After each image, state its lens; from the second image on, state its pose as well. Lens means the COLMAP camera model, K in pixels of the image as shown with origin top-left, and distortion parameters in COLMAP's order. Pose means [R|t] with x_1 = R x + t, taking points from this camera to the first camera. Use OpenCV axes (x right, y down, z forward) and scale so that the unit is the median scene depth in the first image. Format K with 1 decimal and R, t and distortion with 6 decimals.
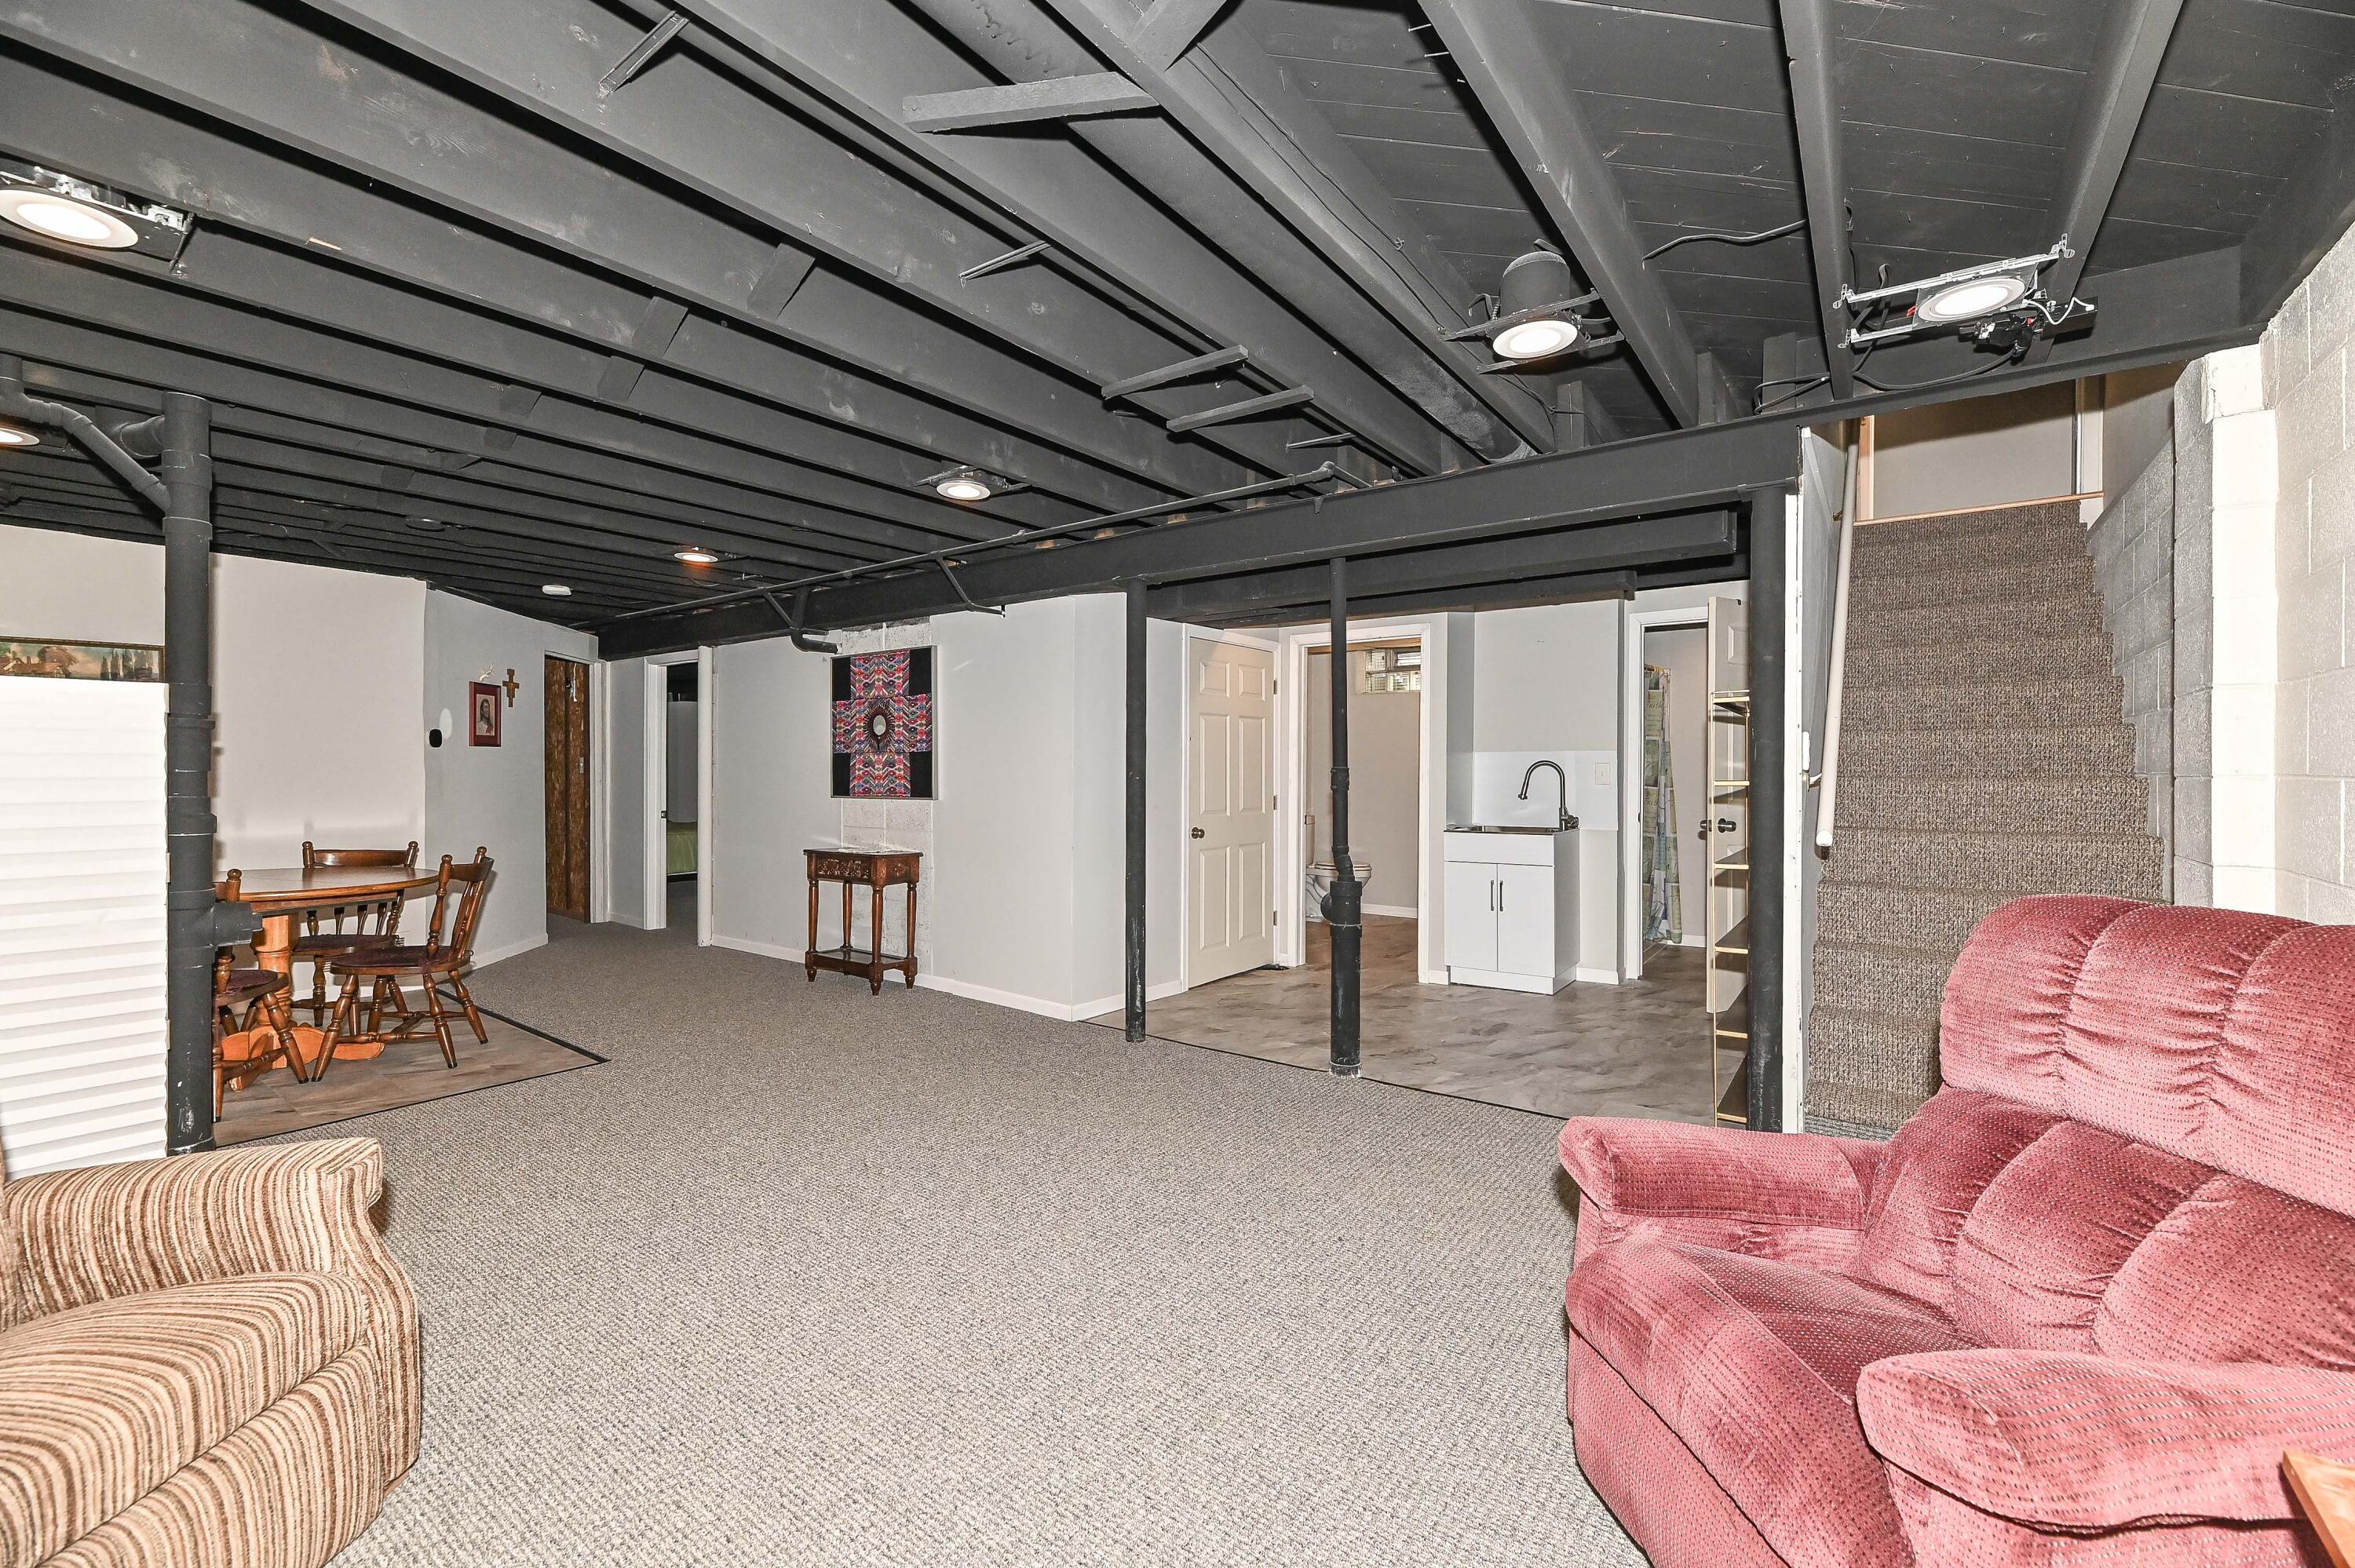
lens RADIAL K [[986.3, 0, 1181.4], [0, 986.3, 776.5], [0, 0, 1]] dist [0.002152, -0.004397]
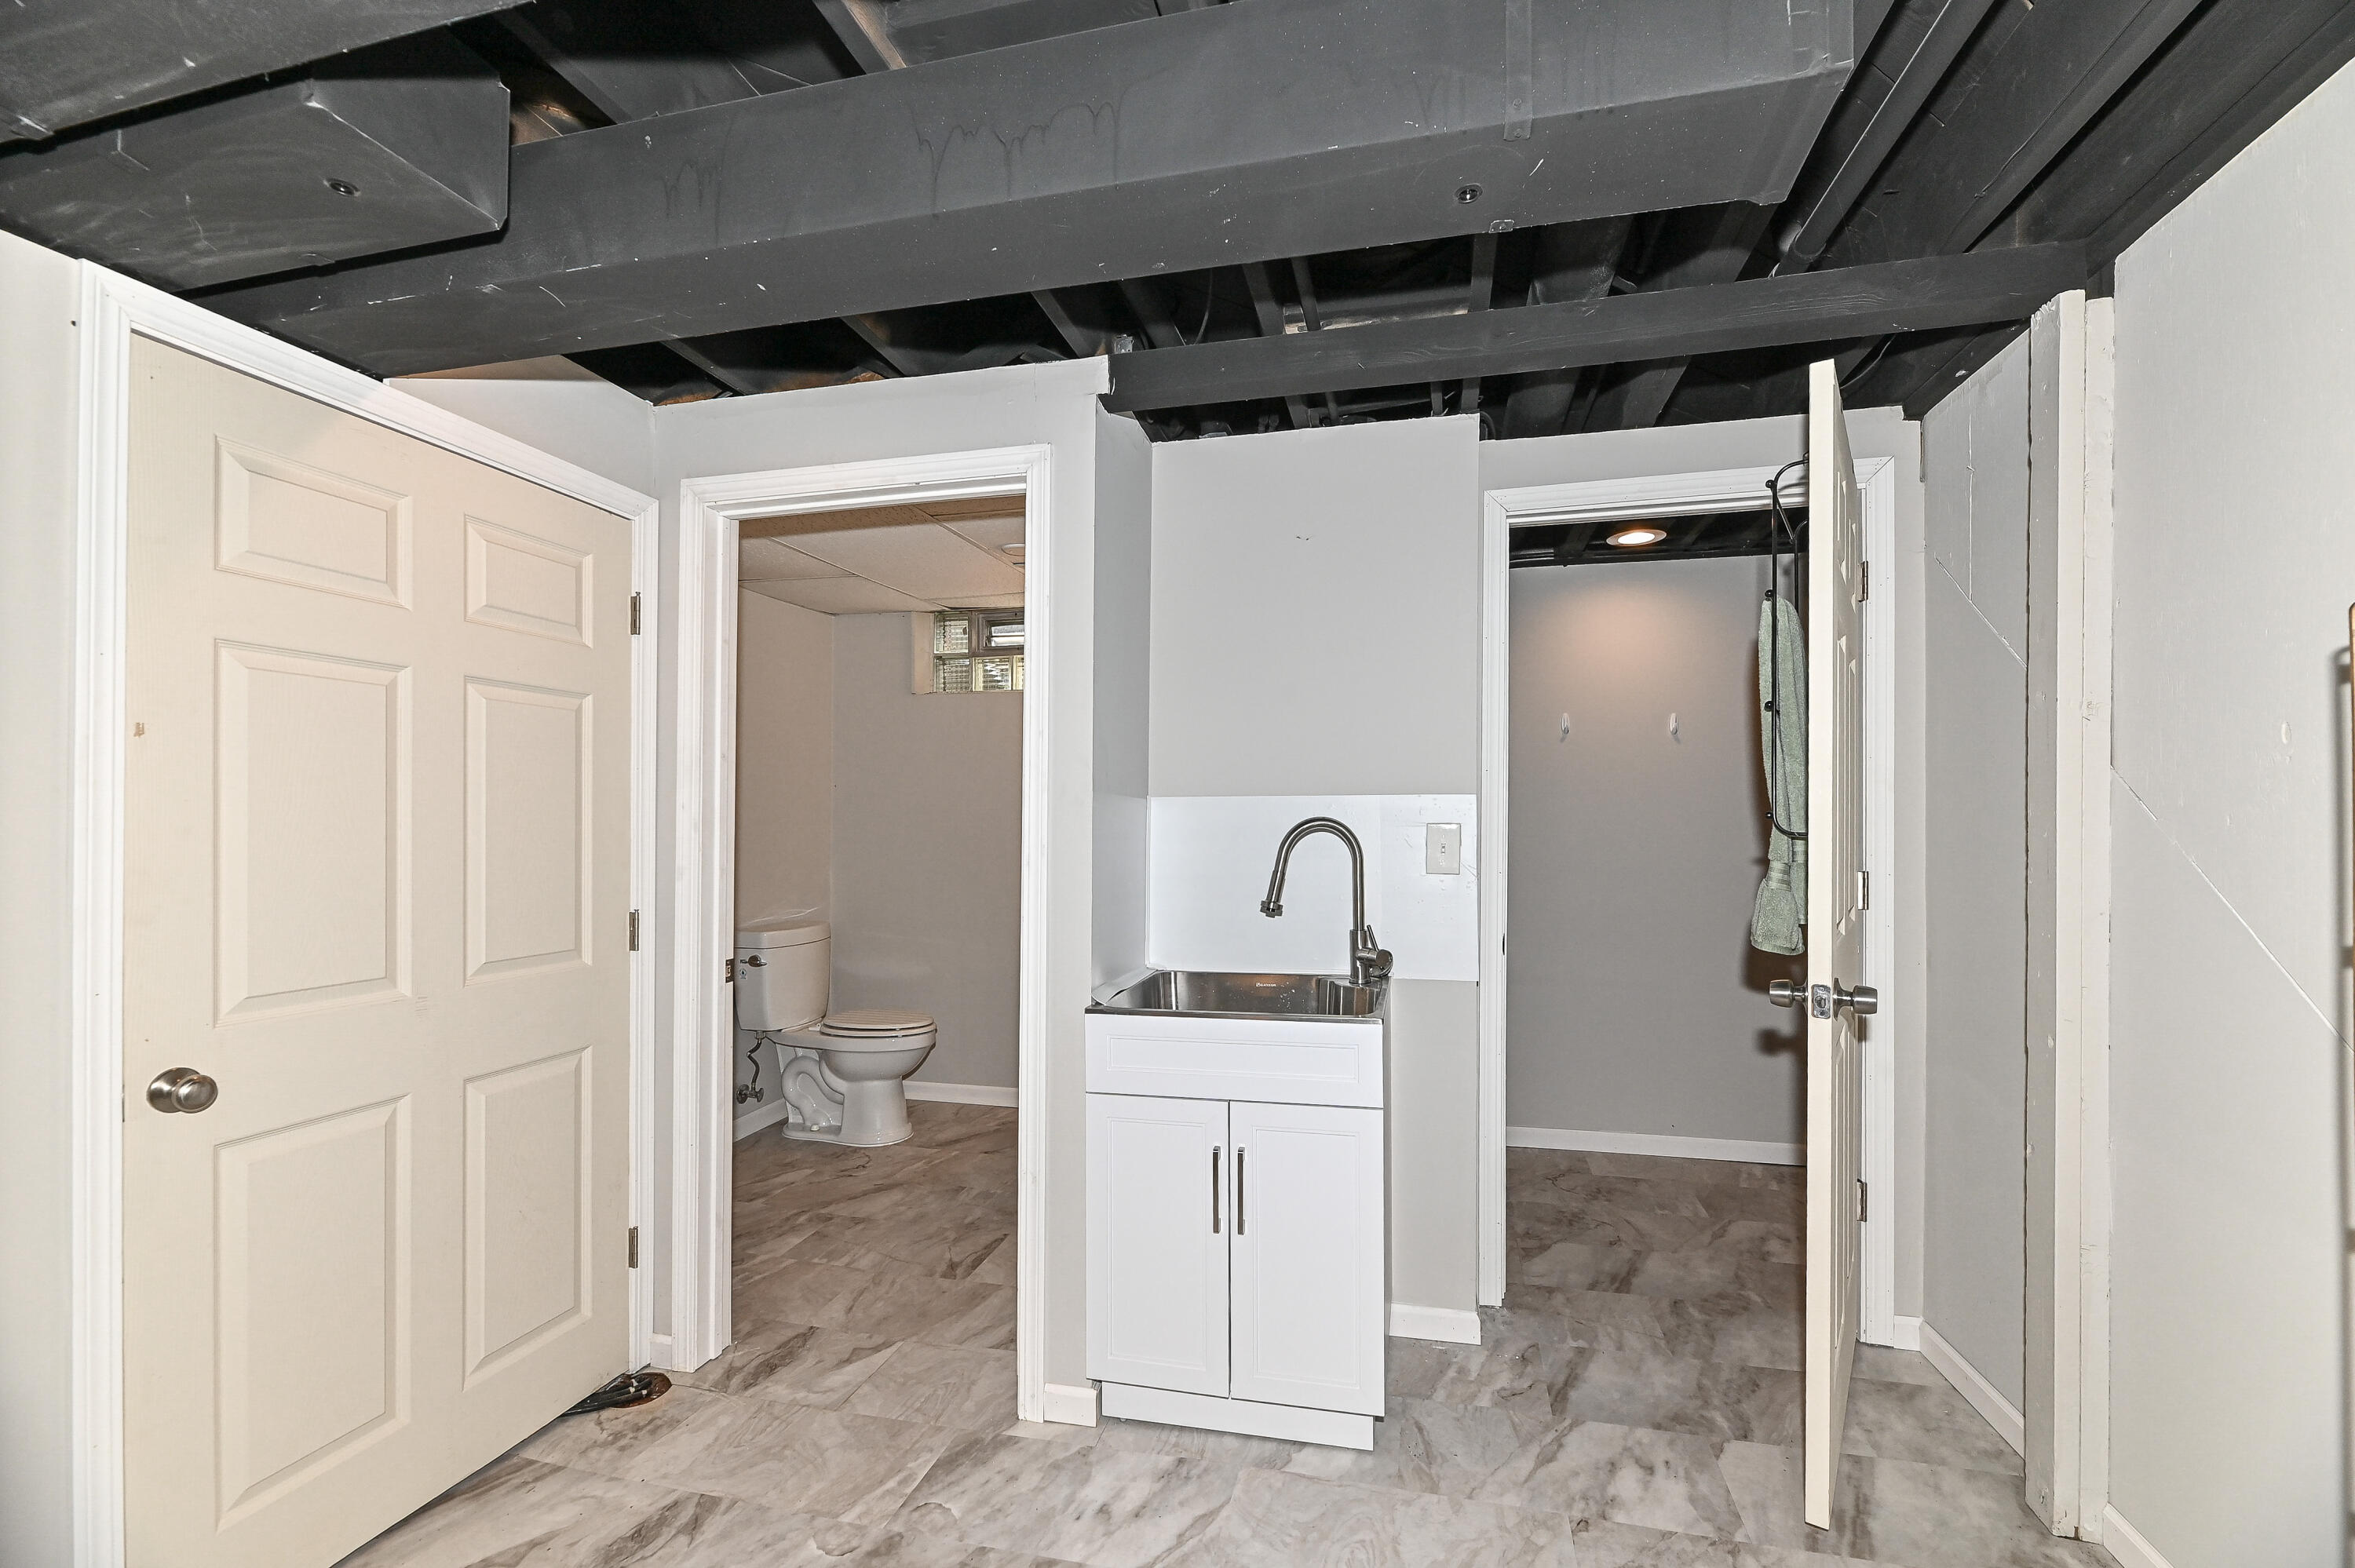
lens RADIAL K [[986.3, 0, 1181.4], [0, 986.3, 776.5], [0, 0, 1]] dist [0.002152, -0.004397]
pose [[0.925218, 0.017707, 0.379024, 0.144921], [0.001331, 0.998753, -0.049910, -0.011584], [-0.379435, 0.046682, 0.924040, 0.591716]]
